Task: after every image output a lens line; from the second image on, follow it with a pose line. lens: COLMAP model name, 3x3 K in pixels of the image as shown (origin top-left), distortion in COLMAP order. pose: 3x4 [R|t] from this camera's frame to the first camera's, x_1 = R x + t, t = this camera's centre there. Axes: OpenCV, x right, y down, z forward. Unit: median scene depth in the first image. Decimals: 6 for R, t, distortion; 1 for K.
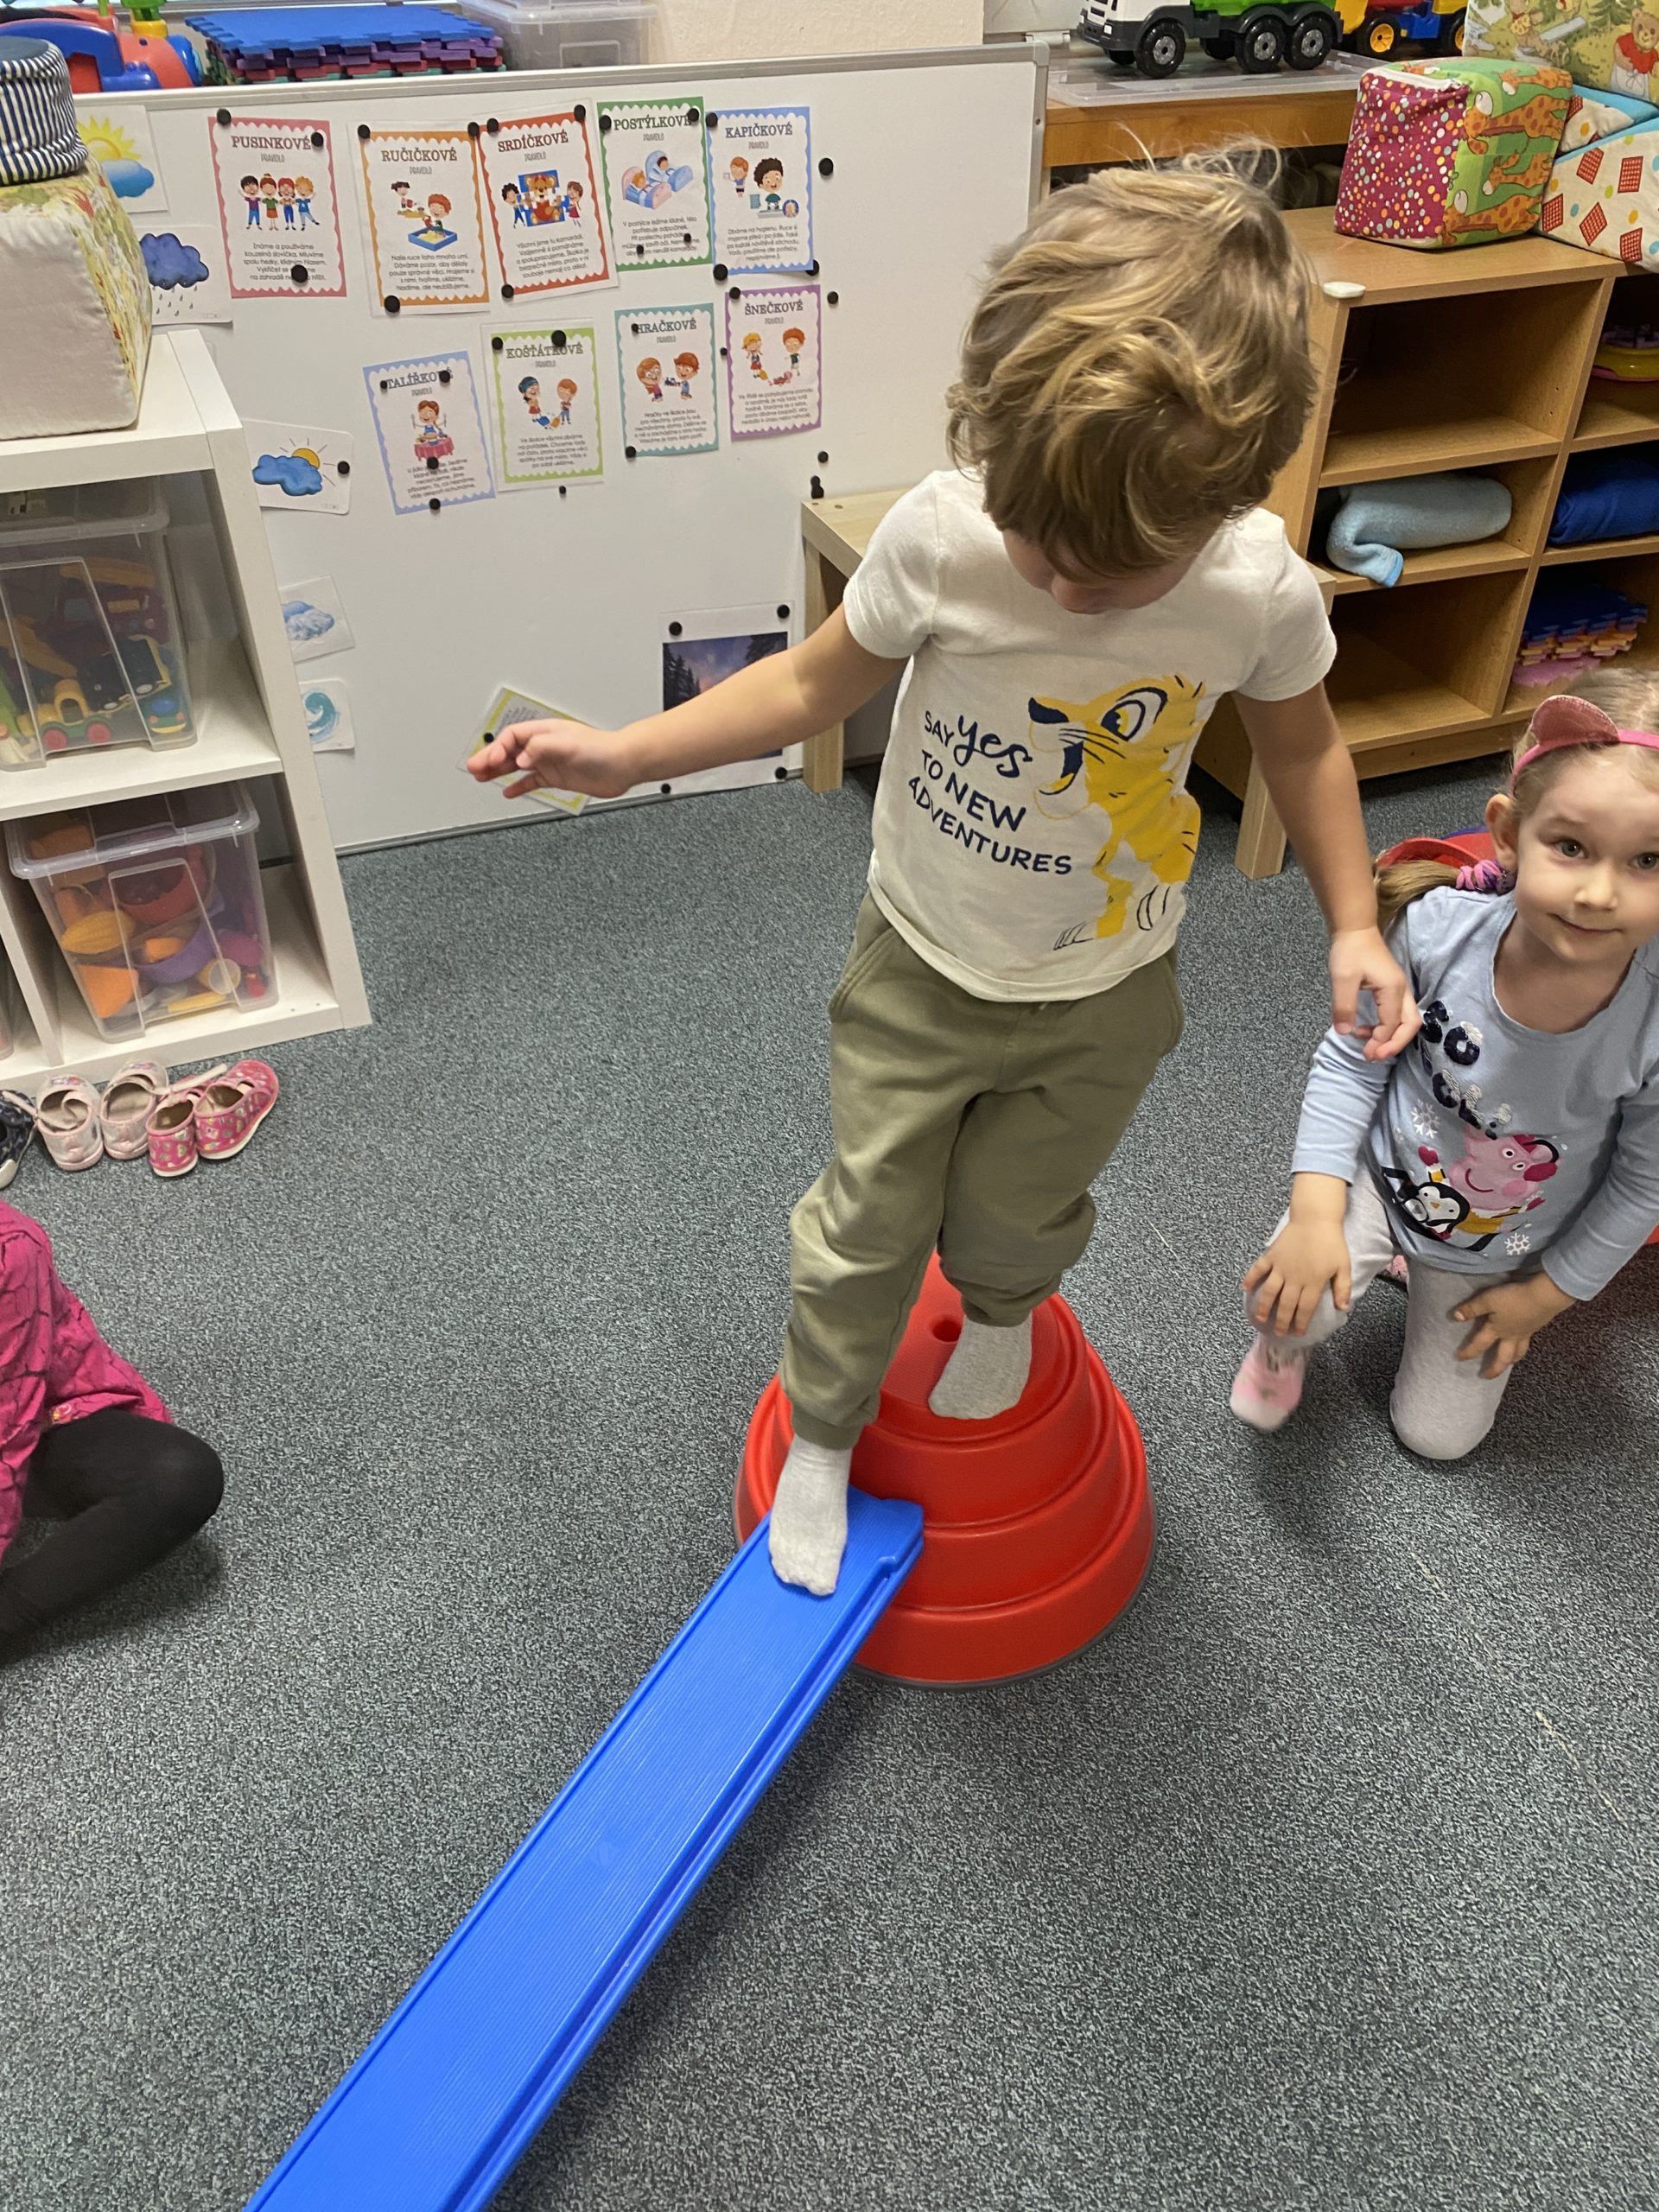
lens RADIAL K [[1670.2, 0, 829.5], [0, 1670.2, 1106.0], [0, 0, 1]] dist [-0.000401, 0.009318]
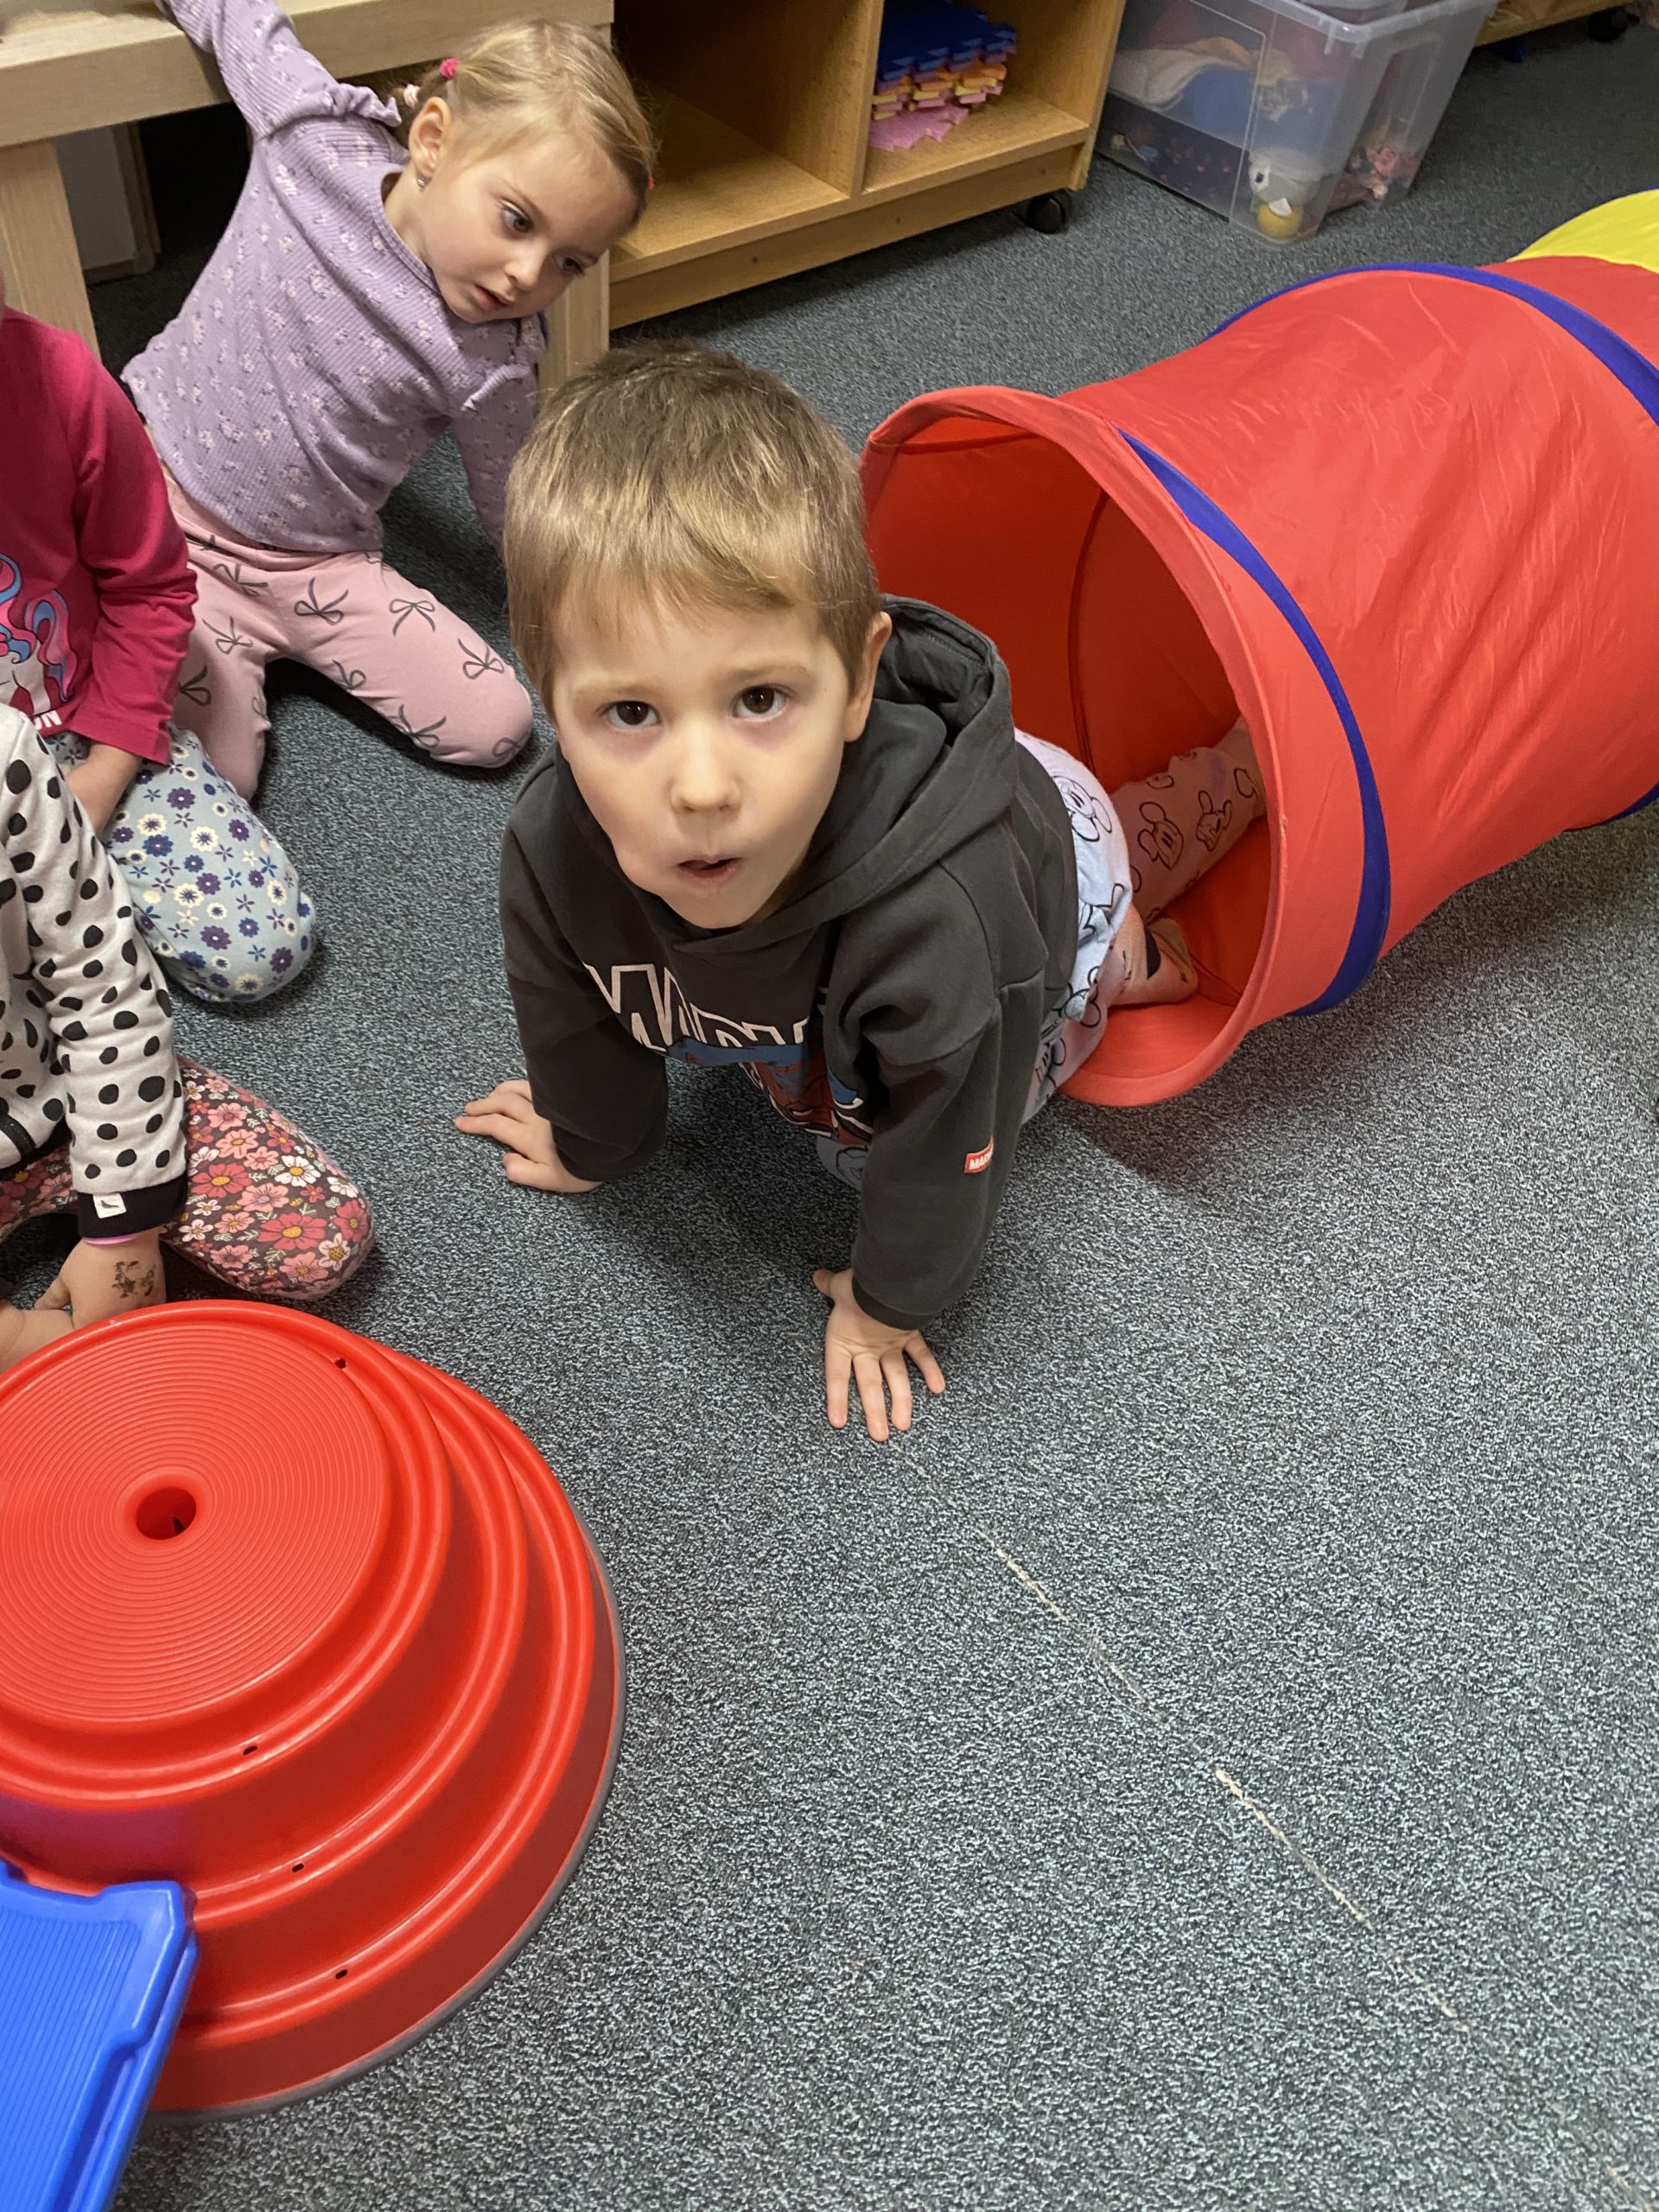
lens RADIAL K [[1670.2, 0, 829.5], [0, 1670.2, 1106.0], [0, 0, 1]] dist [-0.000401, 0.009318]
pose [[0.918367, -0.222426, 0.327306, 0.118793], [0.138620, 0.955503, 0.260382, -0.086158], [-0.370658, -0.193755, 0.908335, 0.492413]]
